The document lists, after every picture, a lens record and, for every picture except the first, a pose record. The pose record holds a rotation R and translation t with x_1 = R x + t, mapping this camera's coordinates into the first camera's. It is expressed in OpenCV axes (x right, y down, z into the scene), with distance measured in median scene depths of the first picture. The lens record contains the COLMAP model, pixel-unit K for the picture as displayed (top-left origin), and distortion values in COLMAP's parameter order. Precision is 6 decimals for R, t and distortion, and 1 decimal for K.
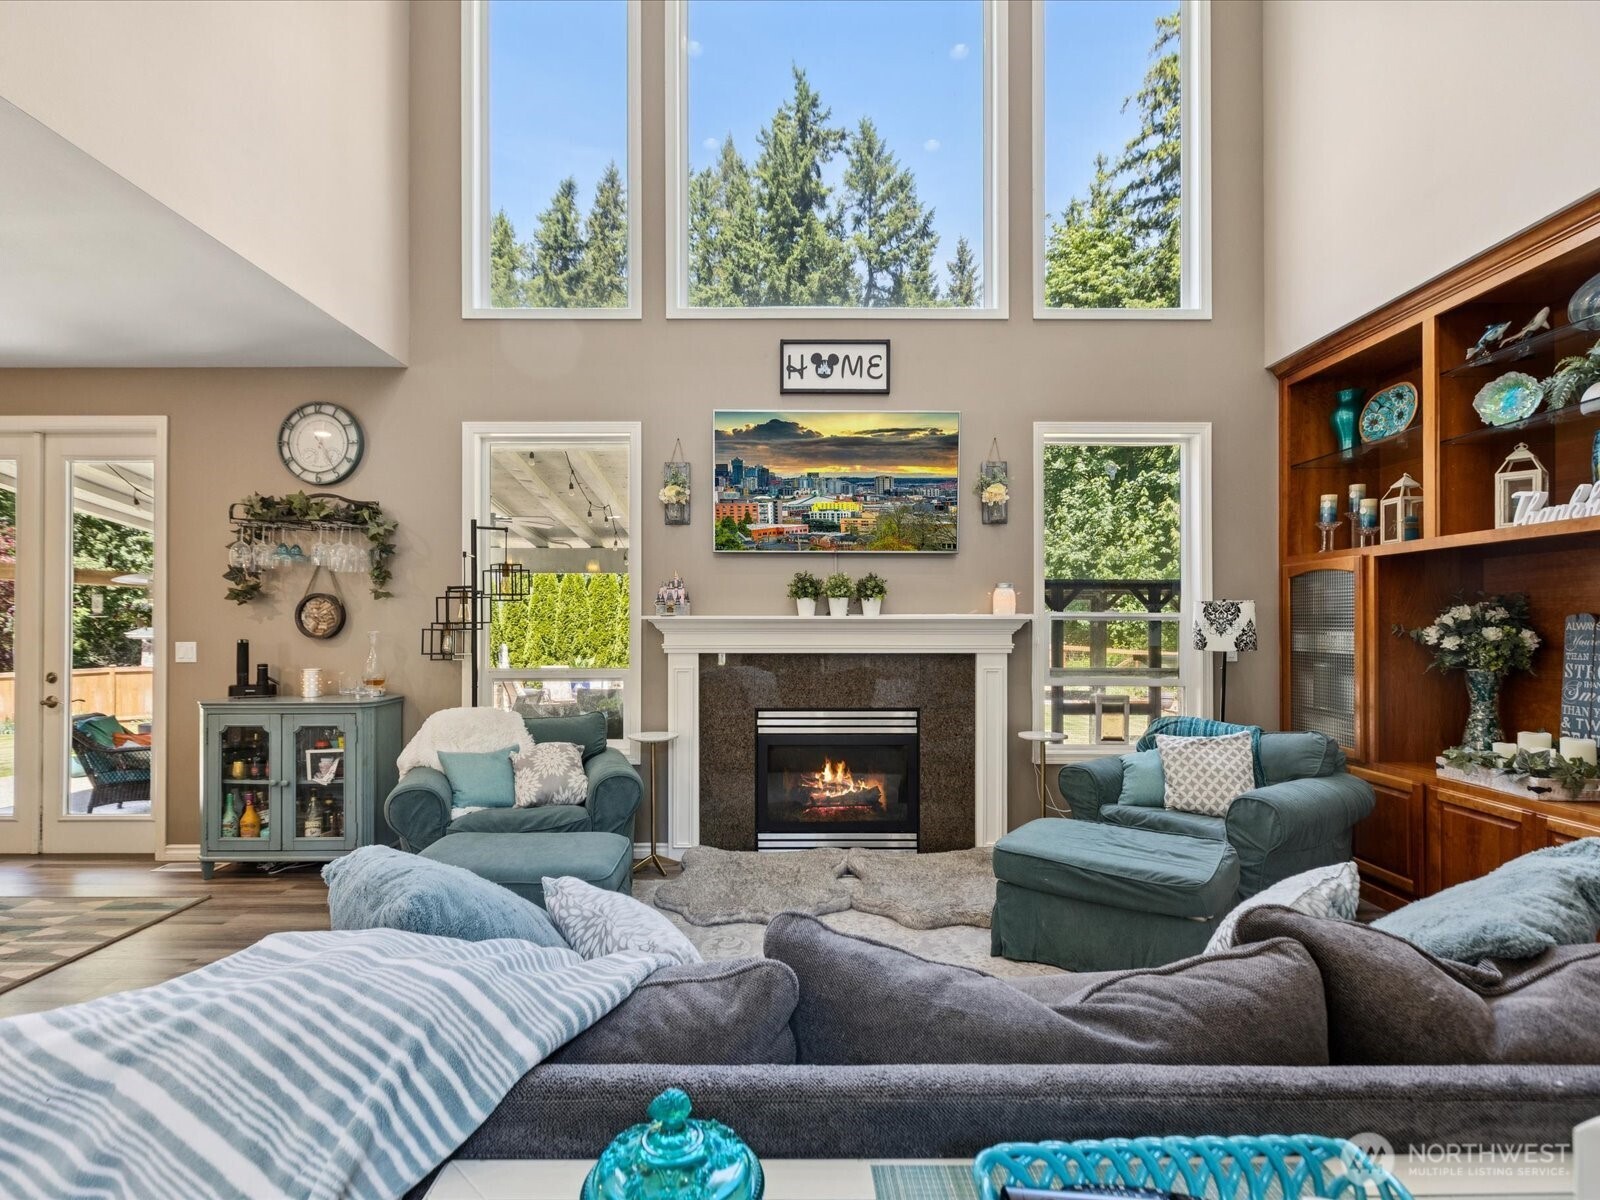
lens RADIAL K [[818.7, 0, 800.9], [0, 818.7, 614.4], [0, 0, 1]] dist [0.003585, 0.000304]
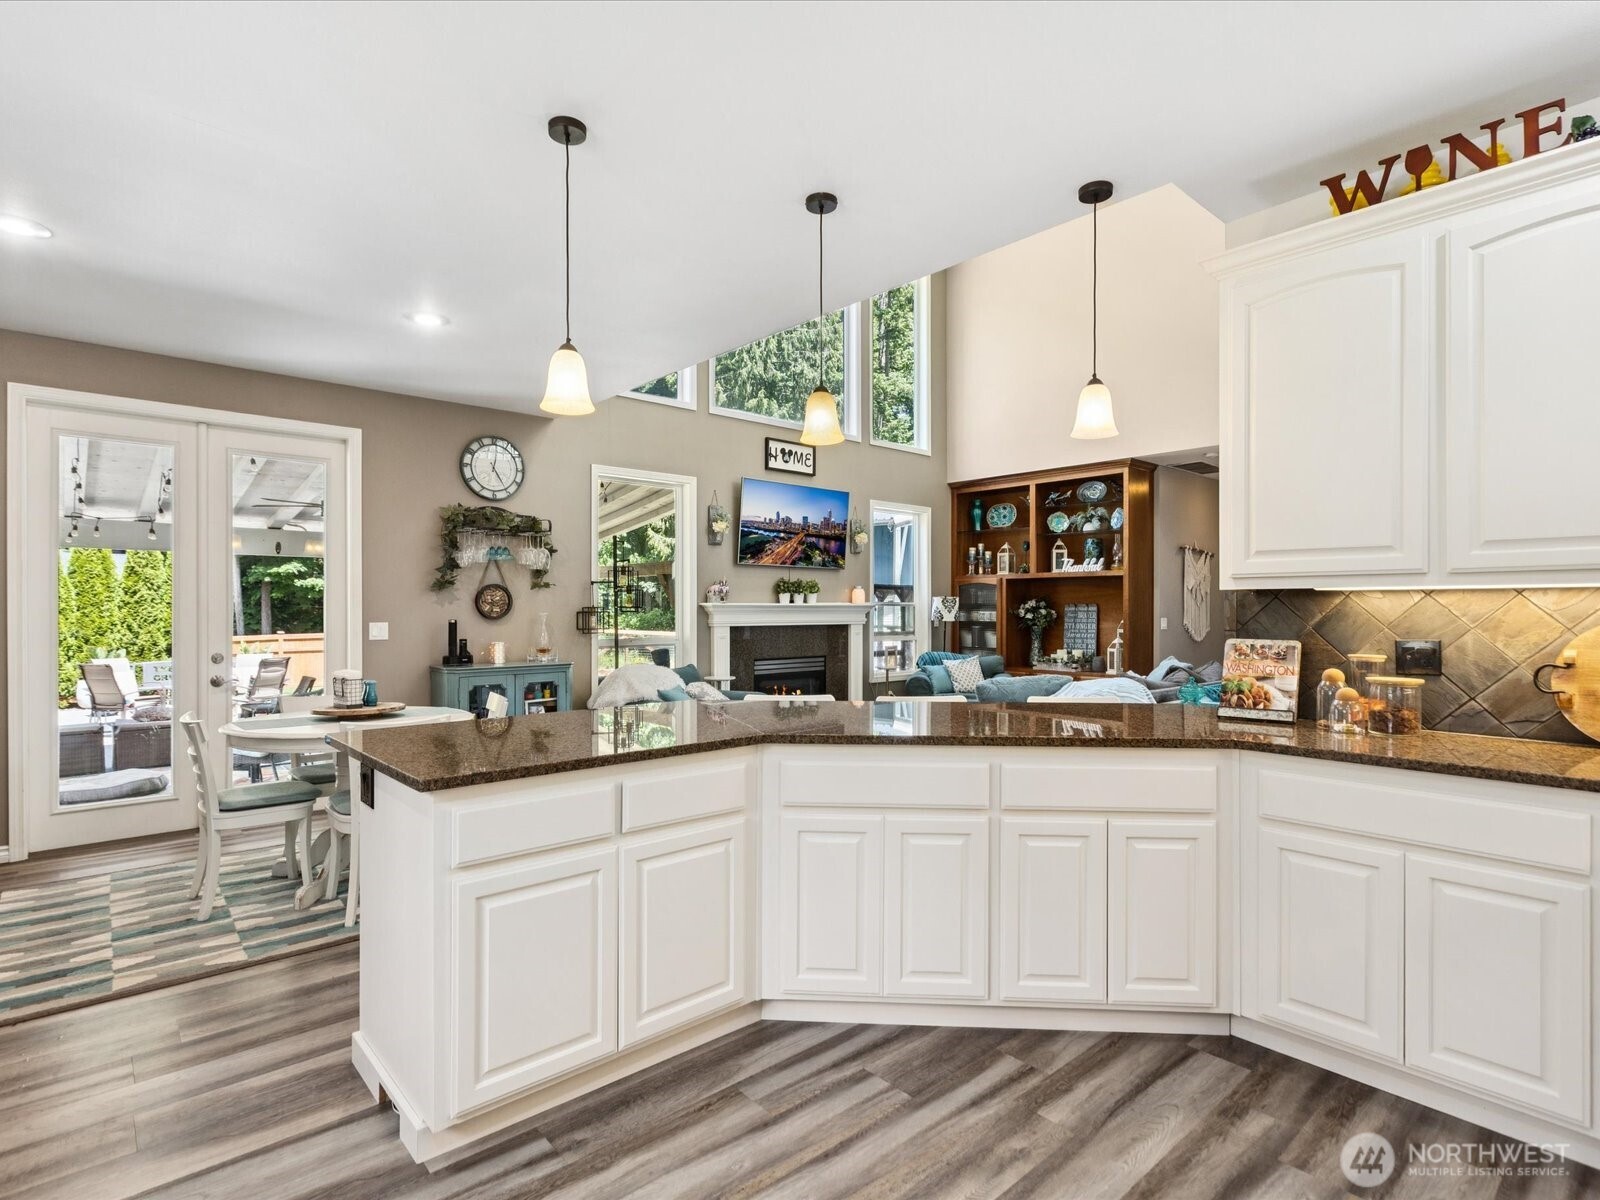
lens RADIAL K [[818.7, 0, 801.4], [0, 818.7, 604.7], [0, 0, 1]] dist [0.003585, 0.000304]
pose [[0.744446, 0.003396, 0.667674, -1.090458], [-0.008393, 0.999956, 0.004272, -0.002459], [-0.667630, -0.008784, 0.744442, -0.289645]]
